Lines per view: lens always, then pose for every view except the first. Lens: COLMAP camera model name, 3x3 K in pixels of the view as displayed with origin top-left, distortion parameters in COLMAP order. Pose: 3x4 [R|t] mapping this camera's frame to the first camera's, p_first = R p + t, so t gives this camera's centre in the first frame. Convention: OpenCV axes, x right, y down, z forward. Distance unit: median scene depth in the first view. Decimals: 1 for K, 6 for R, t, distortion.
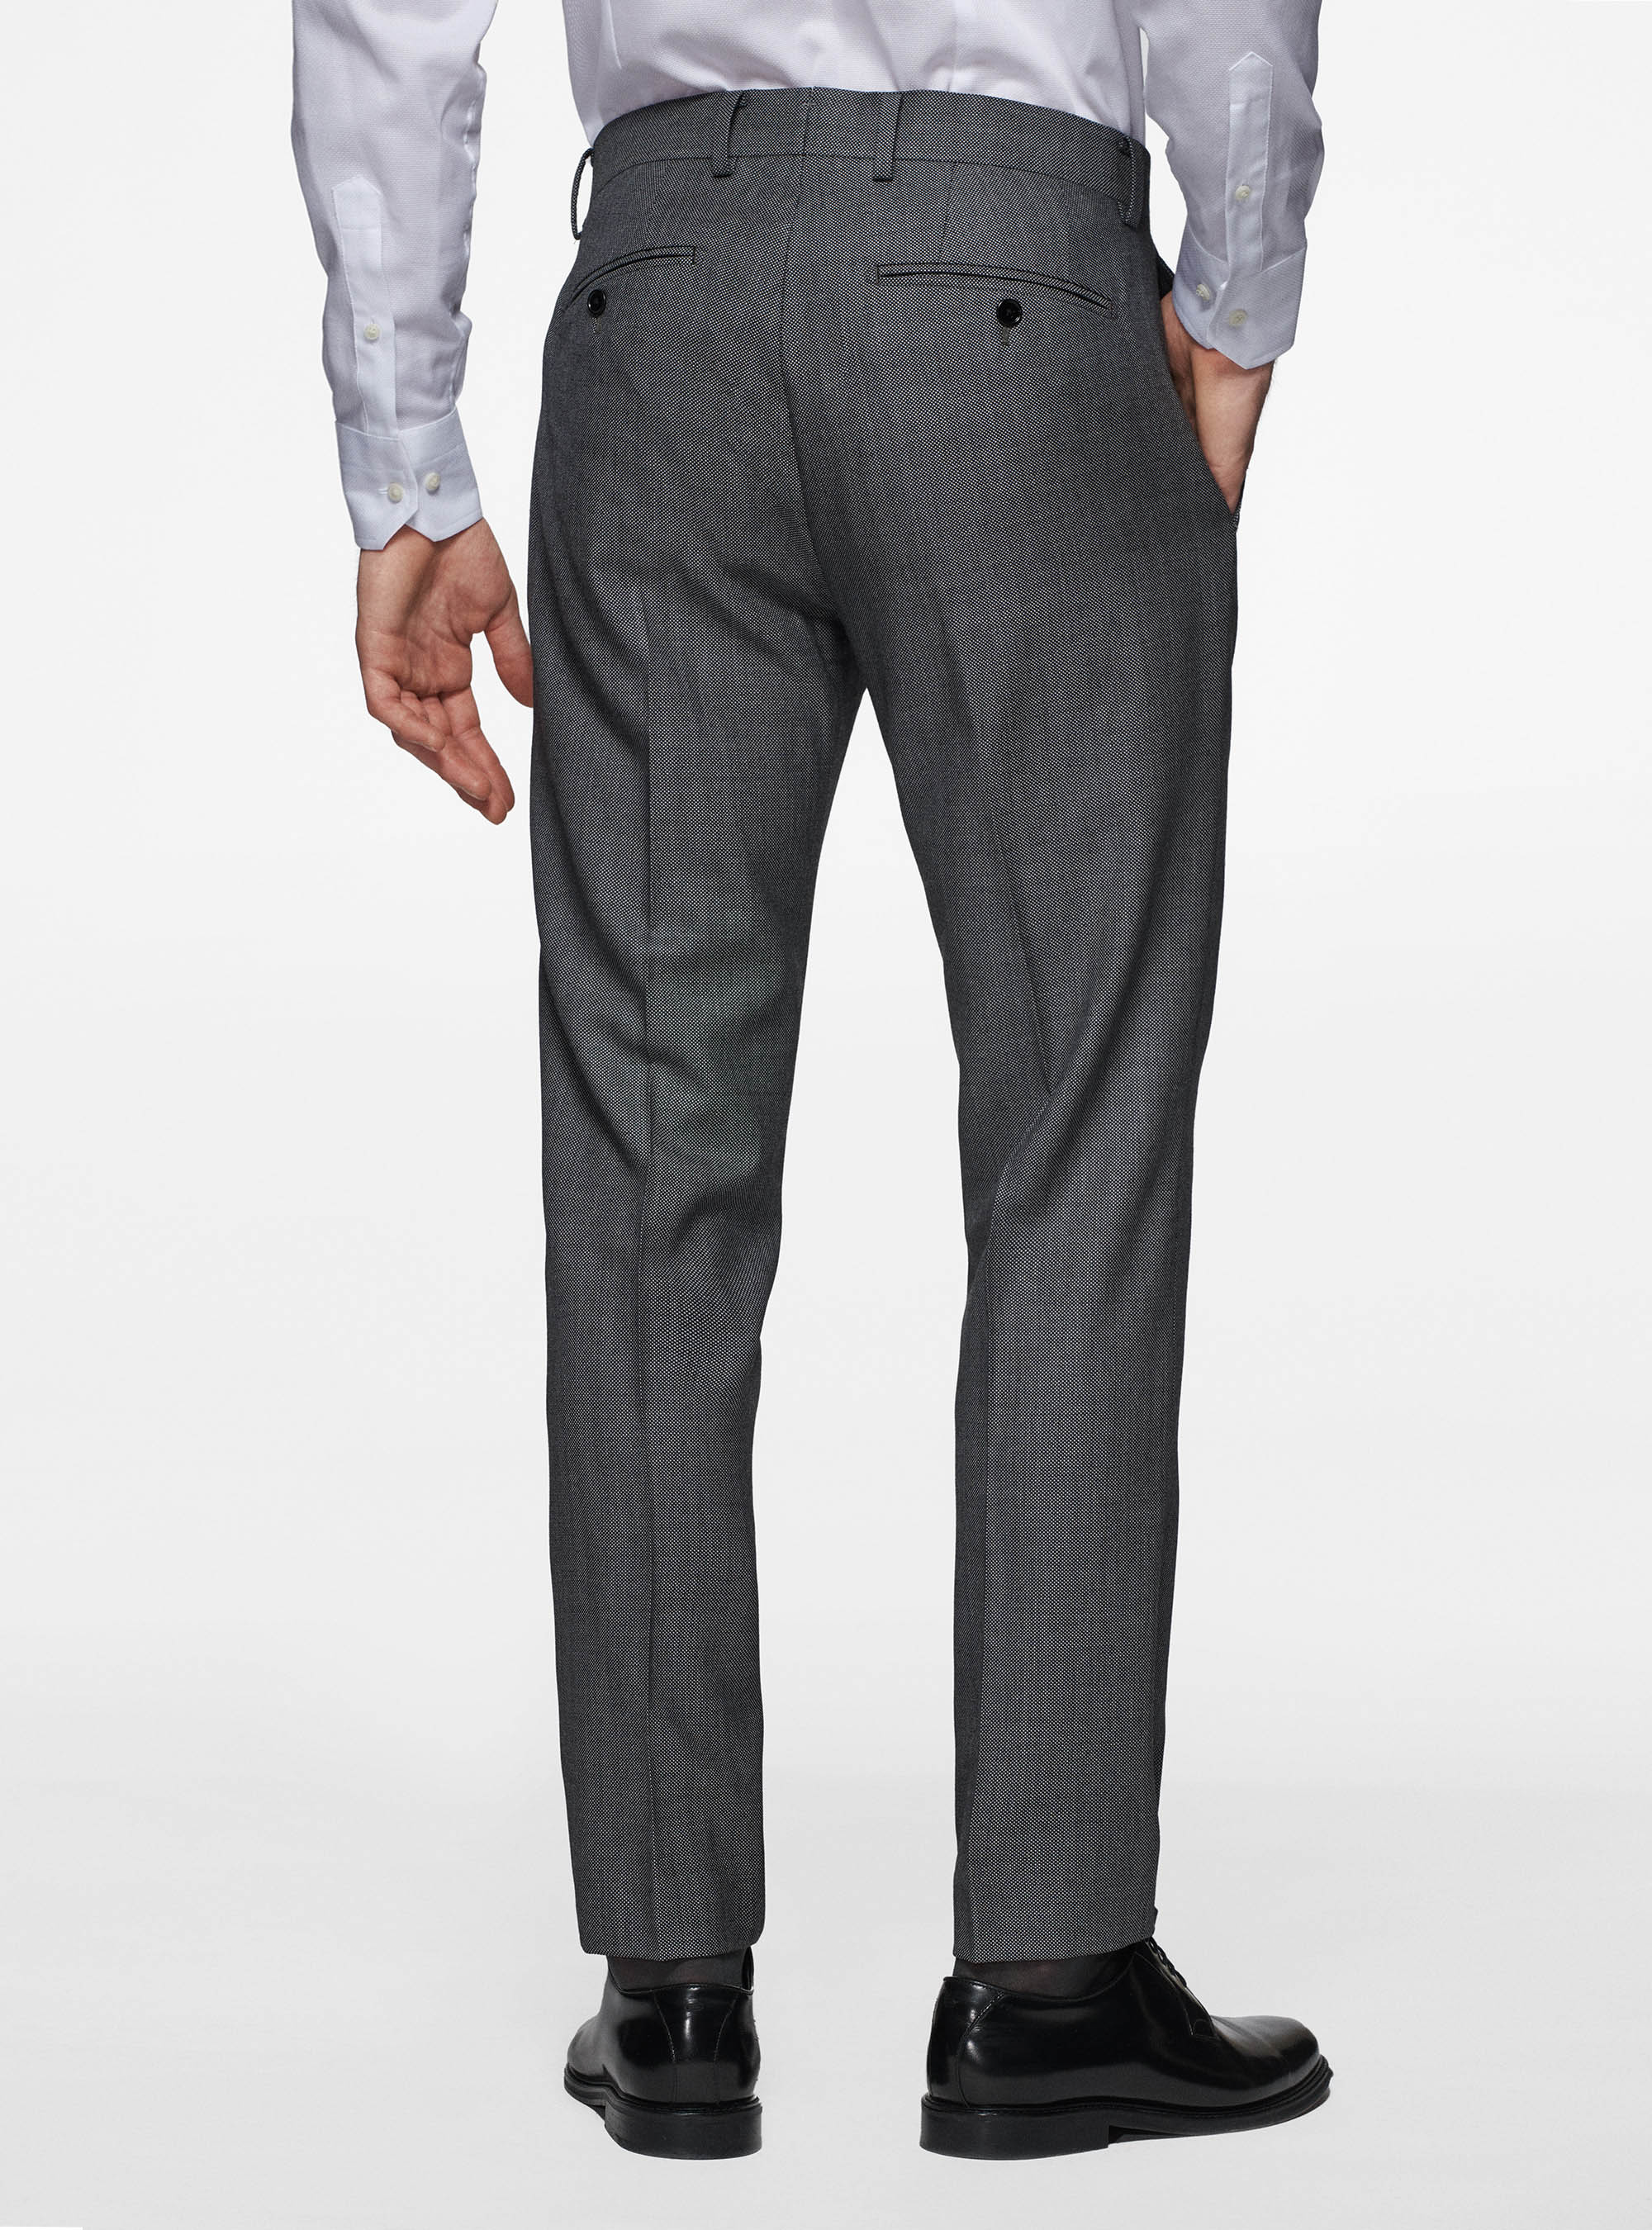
lens RADIAL K [[8164.3, 0, 826.0], [0, 8164.3, 1115.0], [0, 0, 1]] dist [1.042418, 1.901888]
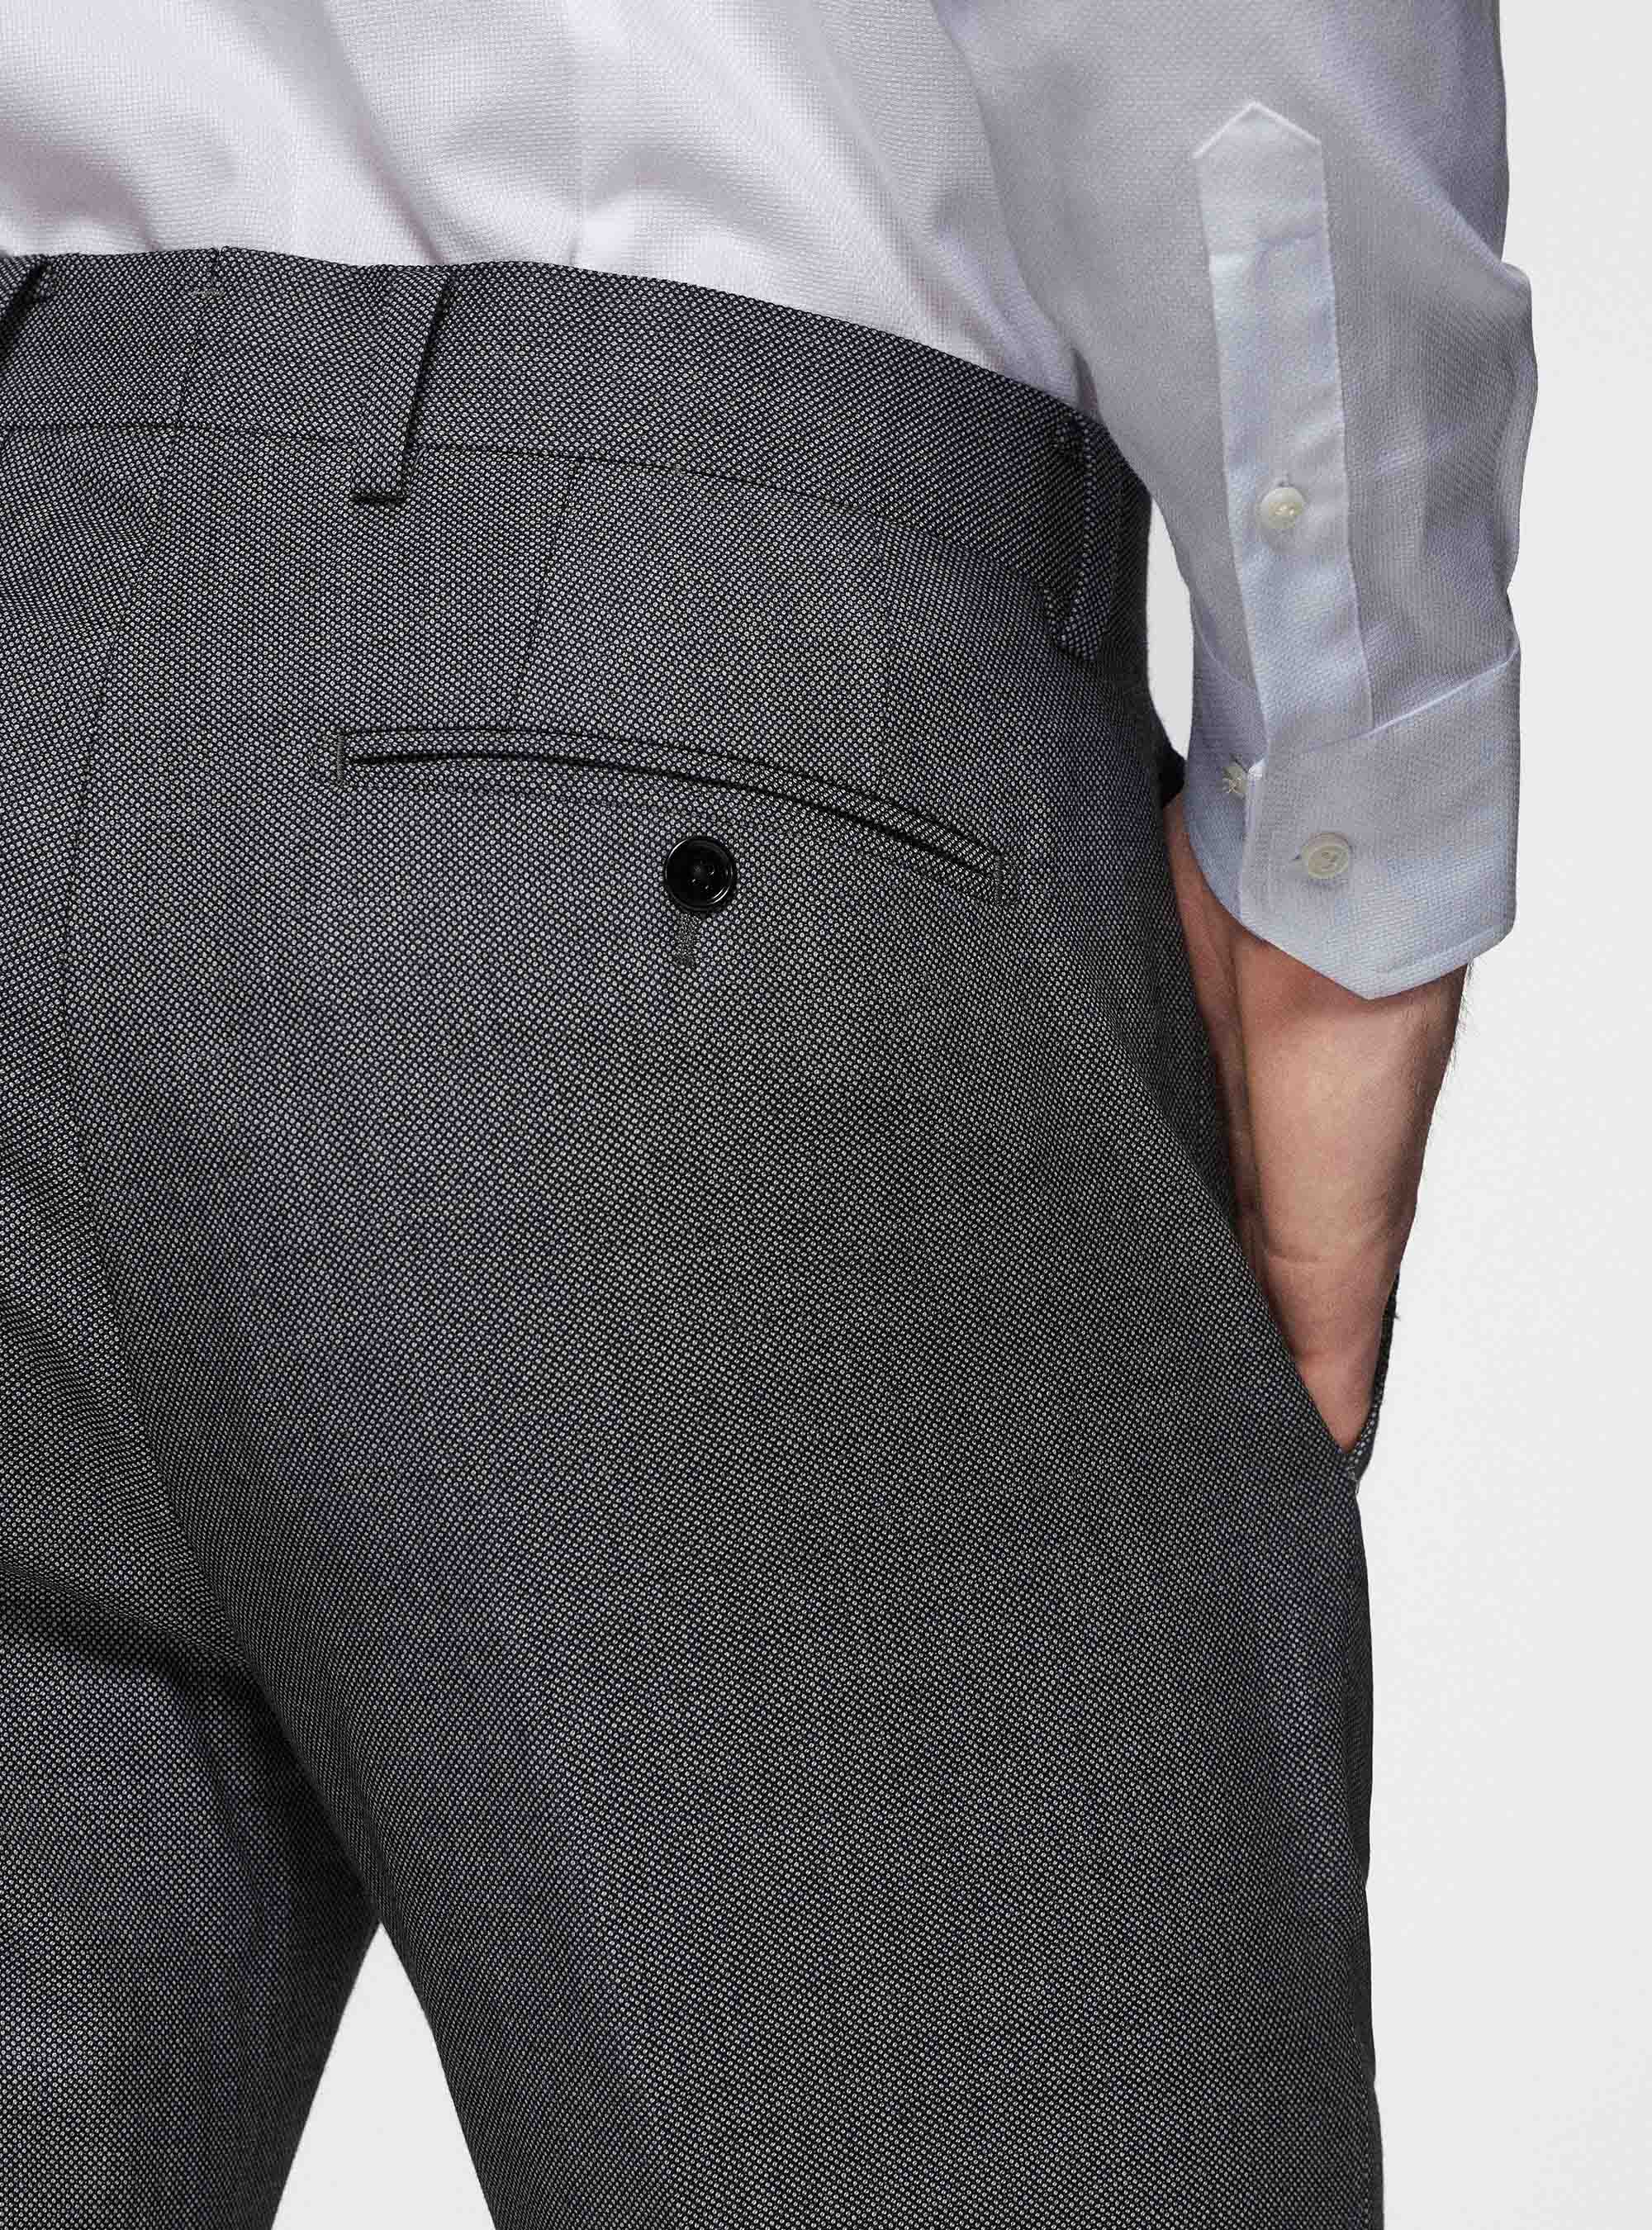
lens RADIAL K [[10185.4, 0, 826.0], [0, 10185.4, 1115.0], [0, 0, 1]] dist [2.086643, -3.620530]
pose [[0.998780, 0.032839, -0.036892, 0.043482], [-0.035580, 0.996453, -0.076265, -0.053461], [0.034257, 0.077485, 0.996405, 0.561376]]
